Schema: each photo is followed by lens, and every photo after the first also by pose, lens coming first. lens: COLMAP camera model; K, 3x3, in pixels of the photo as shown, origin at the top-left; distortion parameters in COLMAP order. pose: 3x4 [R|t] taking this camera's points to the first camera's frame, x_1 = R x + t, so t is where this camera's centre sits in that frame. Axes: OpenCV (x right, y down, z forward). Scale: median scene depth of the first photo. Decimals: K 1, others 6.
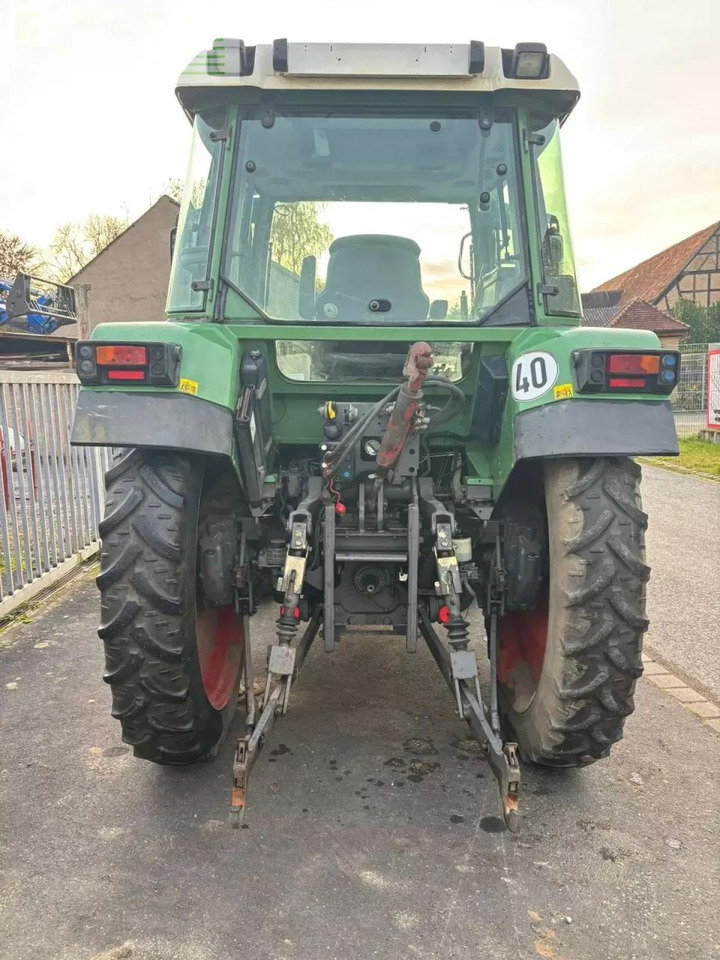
lens RADIAL K [[722.6, 0, 363.7], [0, 722.6, 475.8], [0, 0, 1]] dist [0.047175, -0.046467]
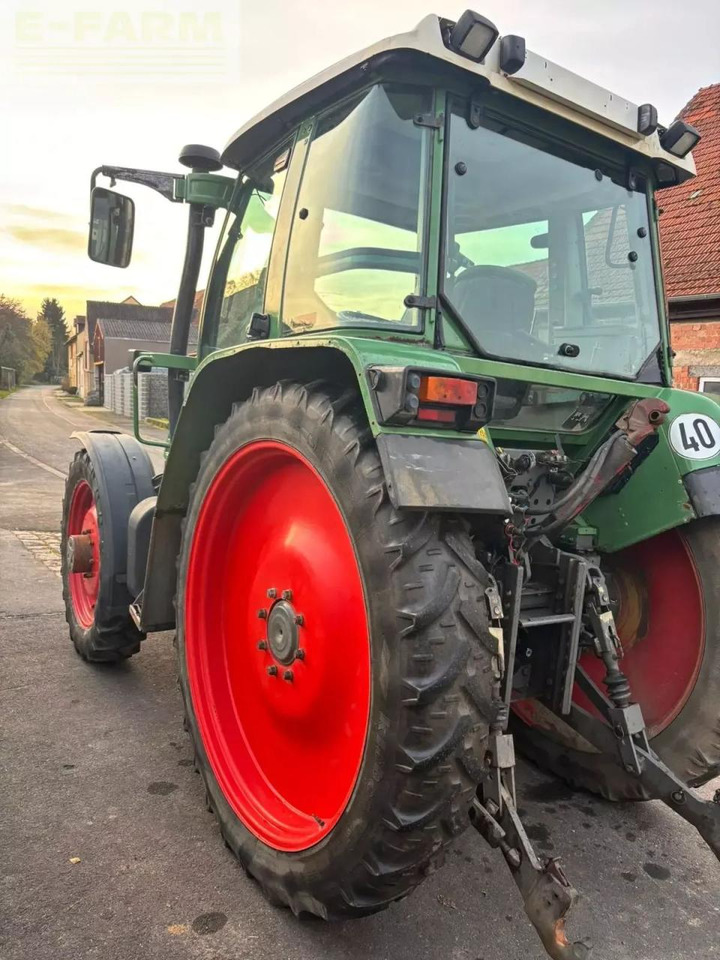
lens RADIAL K [[722.6, 0, 359.2], [0, 722.6, 480.9], [0, 0, 1]] dist [0.047175, -0.046467]
pose [[0.819558, 0.009305, 0.572921, -0.773410], [-0.004077, 0.999938, -0.010407, -0.057843], [-0.572982, 0.006193, 0.819545, 0.402653]]
